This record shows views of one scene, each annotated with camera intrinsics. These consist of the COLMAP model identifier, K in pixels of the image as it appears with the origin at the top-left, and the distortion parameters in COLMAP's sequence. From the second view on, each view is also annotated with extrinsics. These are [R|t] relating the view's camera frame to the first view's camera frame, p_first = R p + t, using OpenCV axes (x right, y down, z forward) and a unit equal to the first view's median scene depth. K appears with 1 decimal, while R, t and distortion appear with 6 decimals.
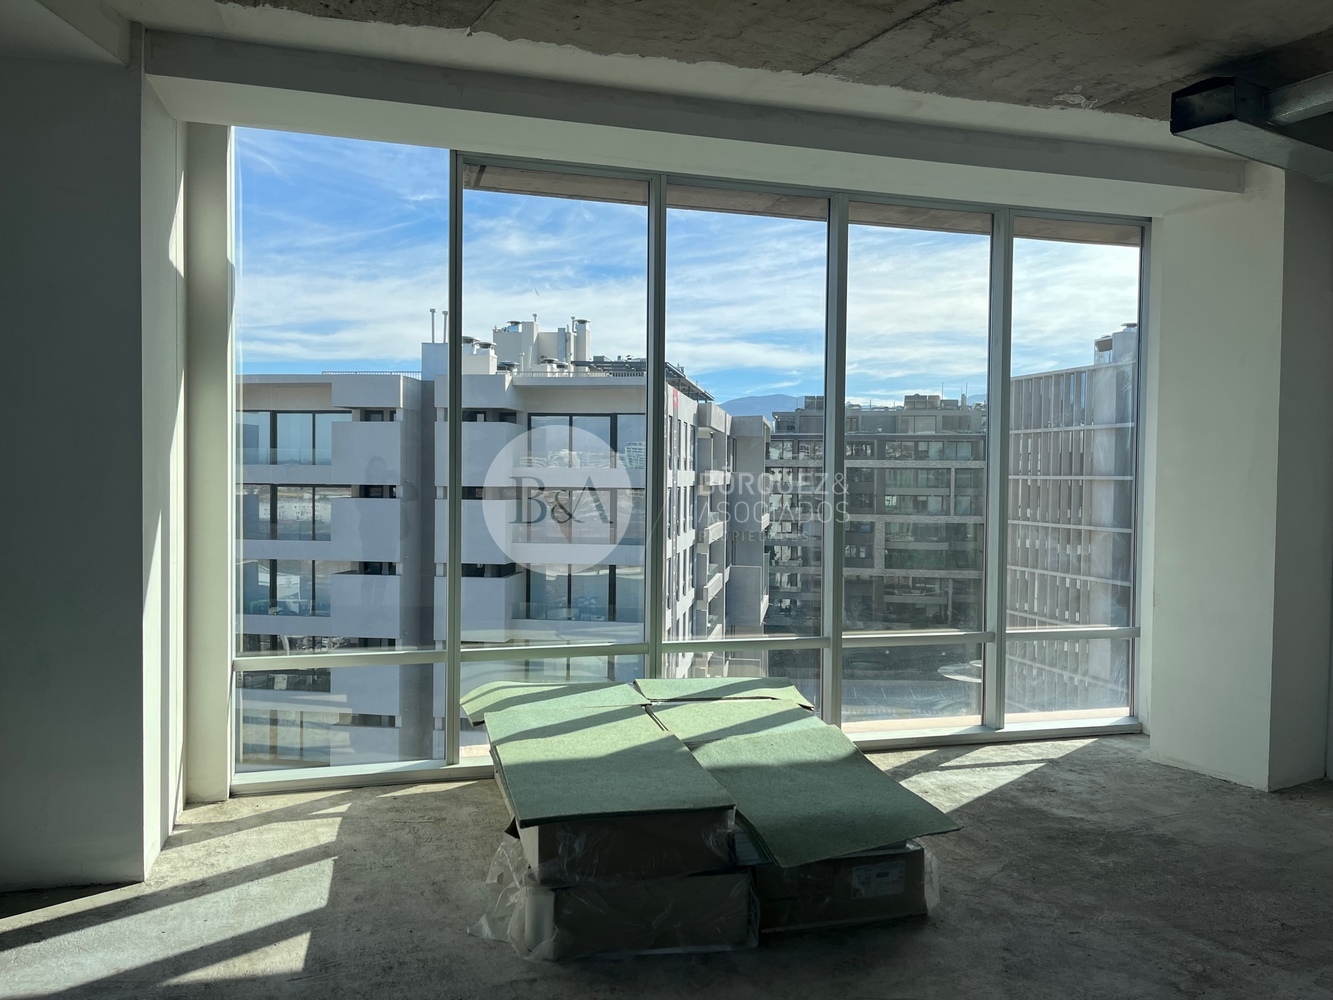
lens RADIAL K [[995.4, 0, 666.5], [0, 995.4, 500.0], [0, 0, 1]] dist [0.057225, -0.088976]
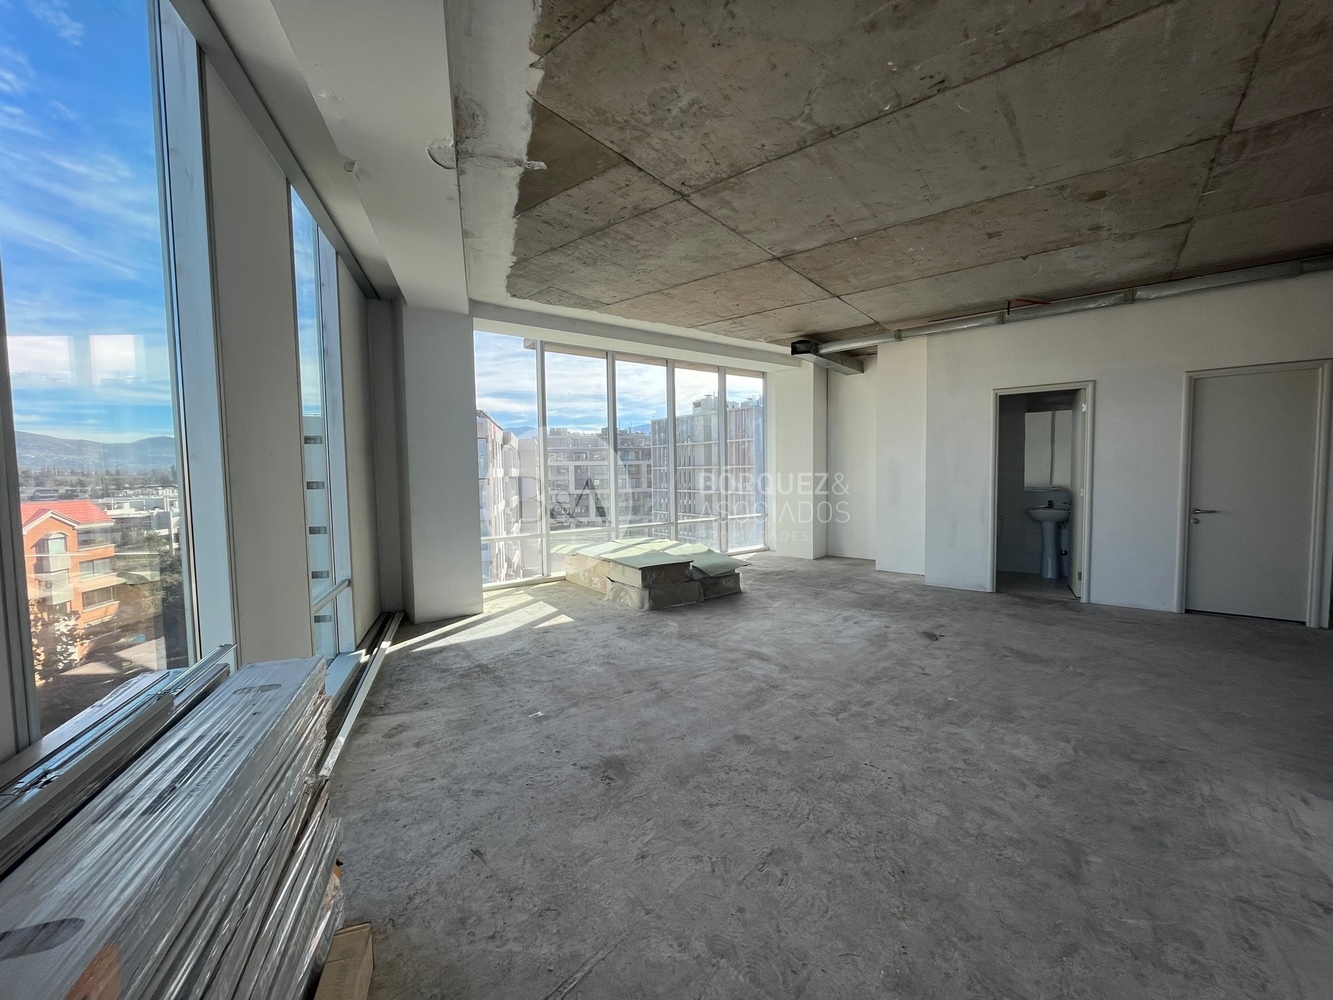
lens RADIAL K [[532.9, 0, 664.1], [0, 532.9, 497.9], [0, 0, 1]] dist [-0.006069, 0.000385]
pose [[0.934876, -0.044684, 0.352151, -0.476665], [0.035196, 0.998825, 0.033302, 0.028957], [-0.353226, -0.018739, 0.935350, -0.452355]]
